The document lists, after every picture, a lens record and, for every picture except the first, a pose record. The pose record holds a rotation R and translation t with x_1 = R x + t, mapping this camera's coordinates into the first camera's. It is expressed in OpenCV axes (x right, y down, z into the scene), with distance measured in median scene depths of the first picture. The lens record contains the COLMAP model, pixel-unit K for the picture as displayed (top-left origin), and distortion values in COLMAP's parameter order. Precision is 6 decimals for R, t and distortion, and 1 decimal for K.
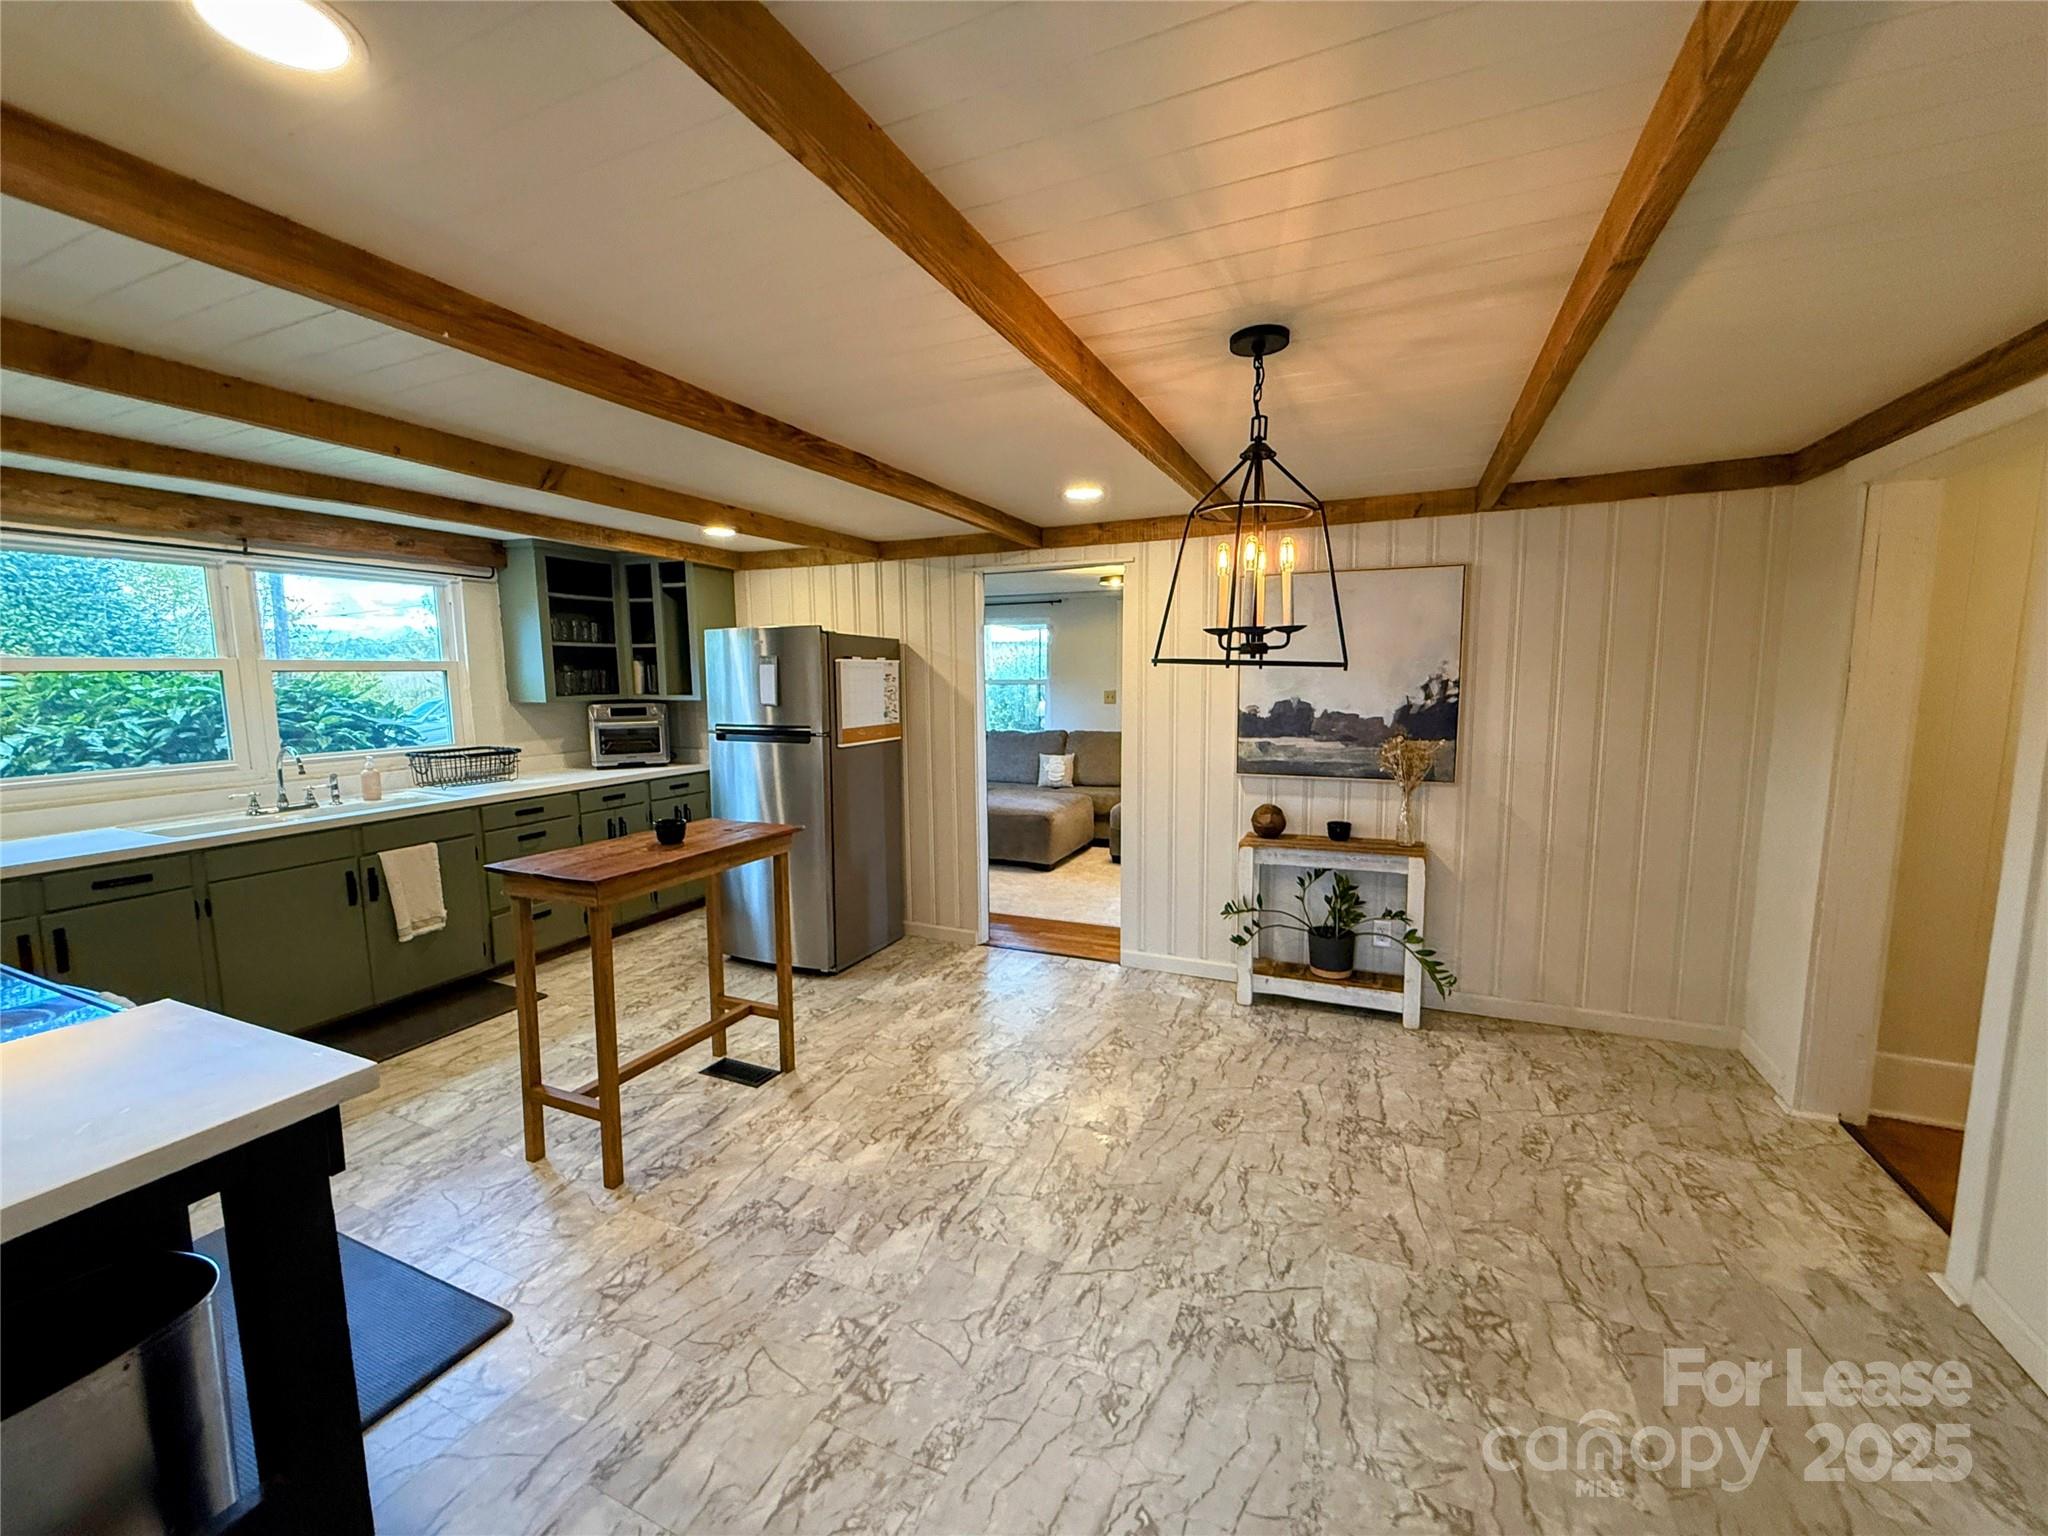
lens RADIAL K [[819.9, 0, 1023.6], [0, 819.9, 768.8], [0, 0, 1]] dist [-0.000302, -0.000024]
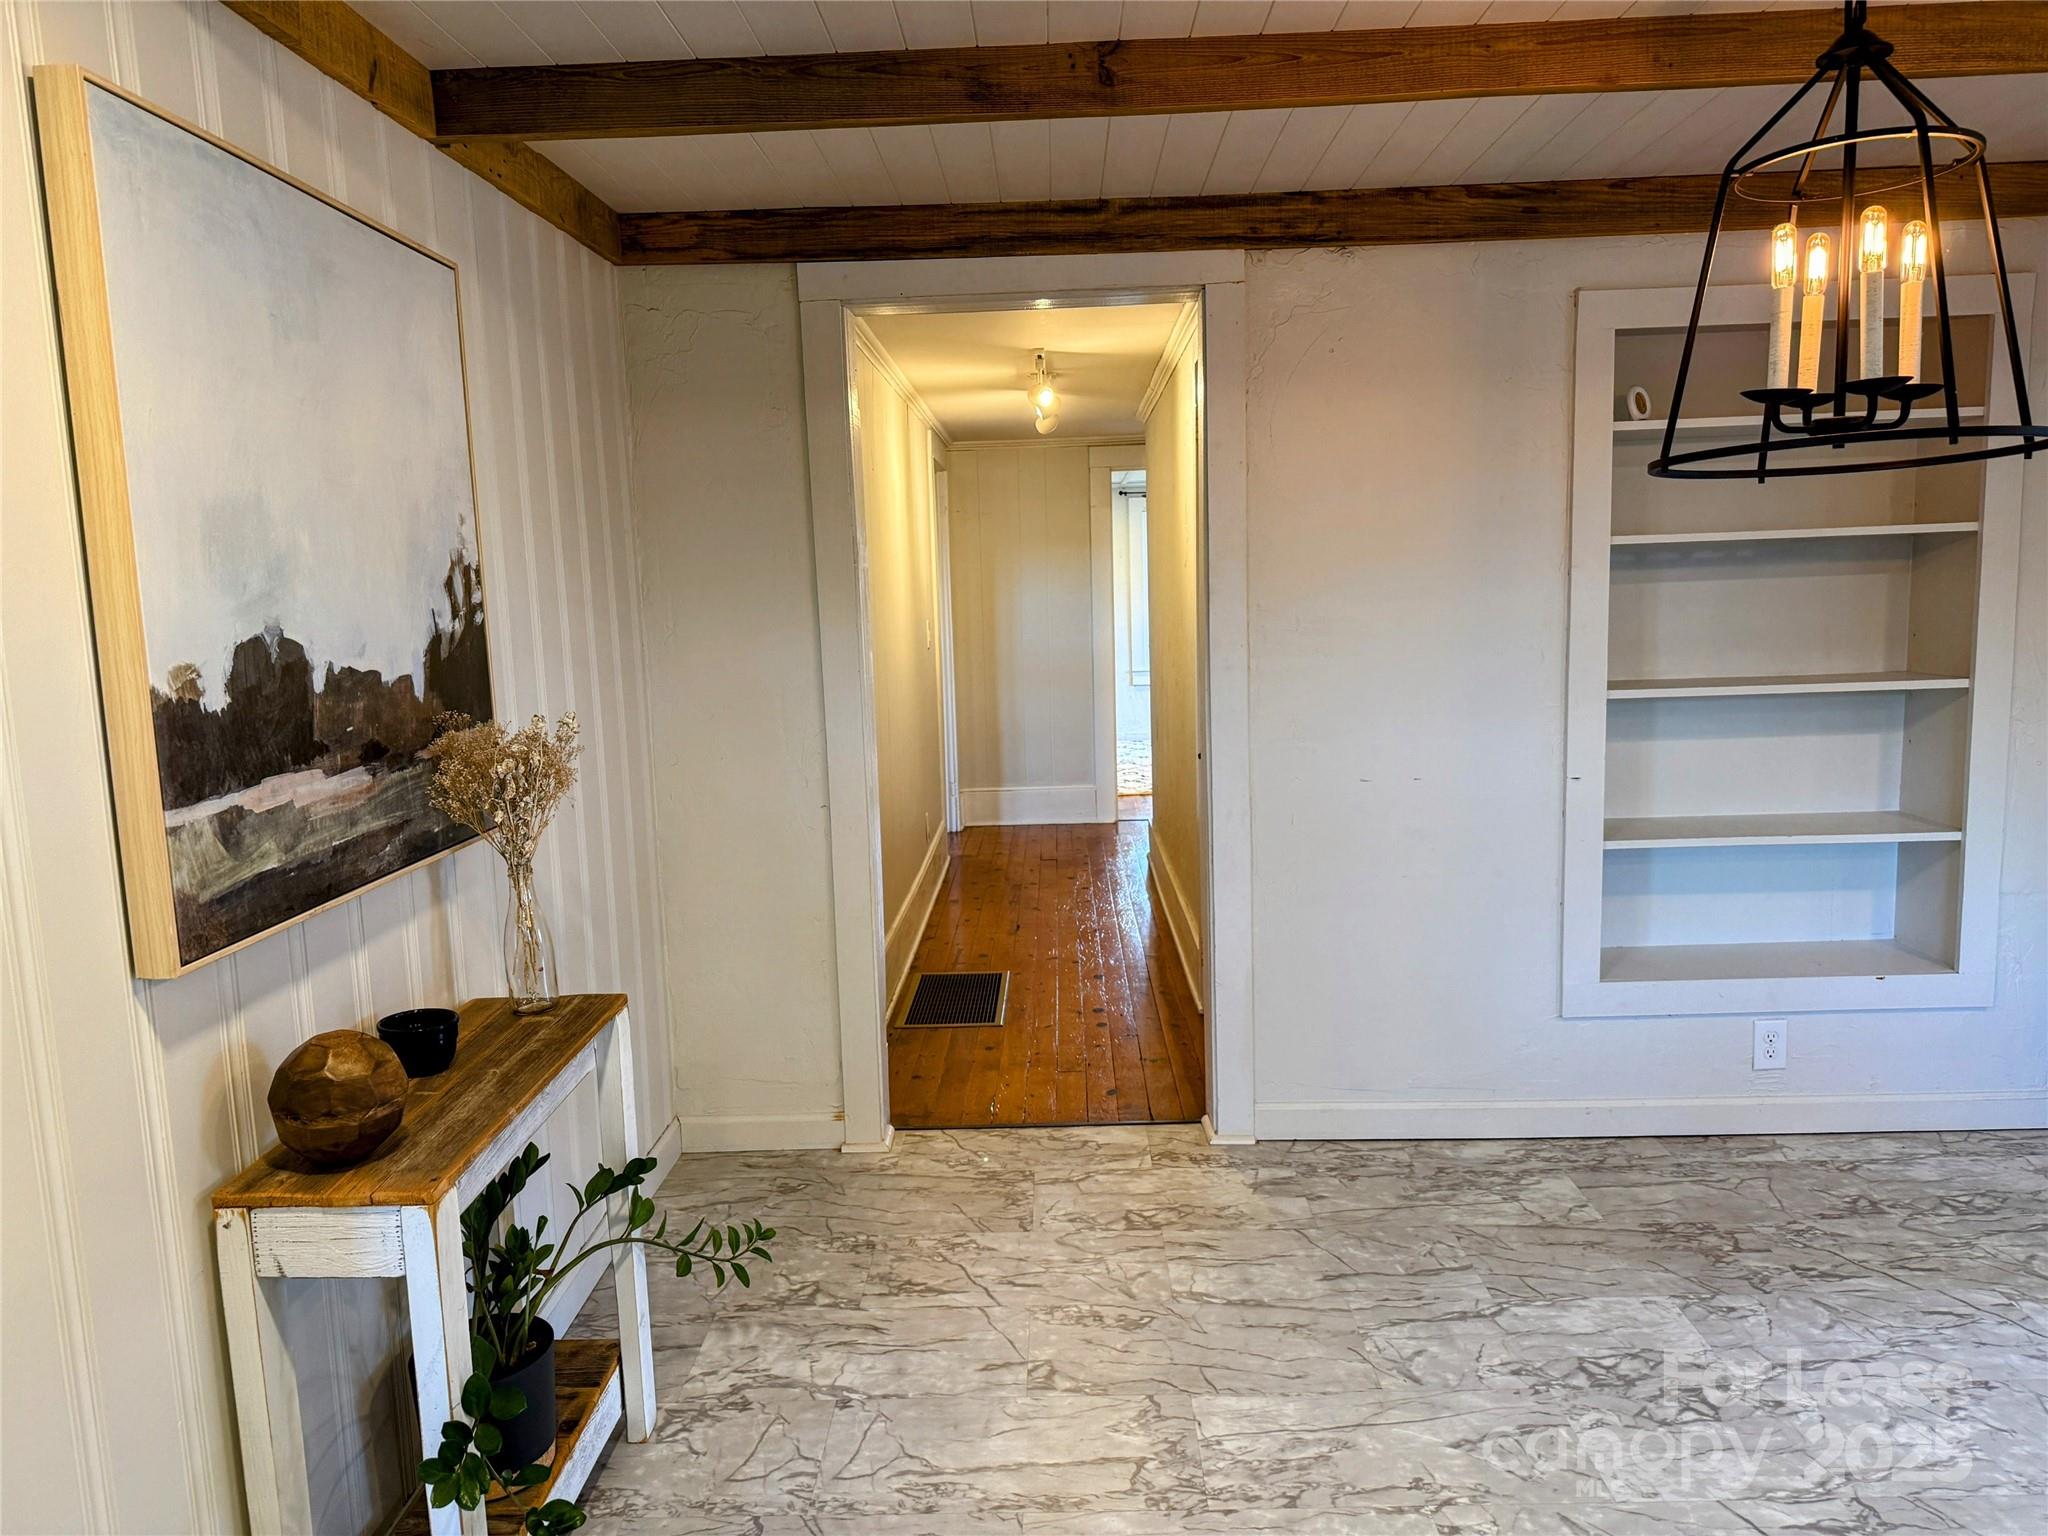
lens RADIAL K [[1435.4, 0, 1023.2], [0, 1435.4, 761.0], [0, 0, 1]] dist [-0.000168, -0.003895]
pose [[-0.386951, -0.095639, 0.917127, -0.246953], [0.145963, 0.975714, 0.163332, -0.106236], [-0.910474, 0.197068, -0.363594, 1.202234]]
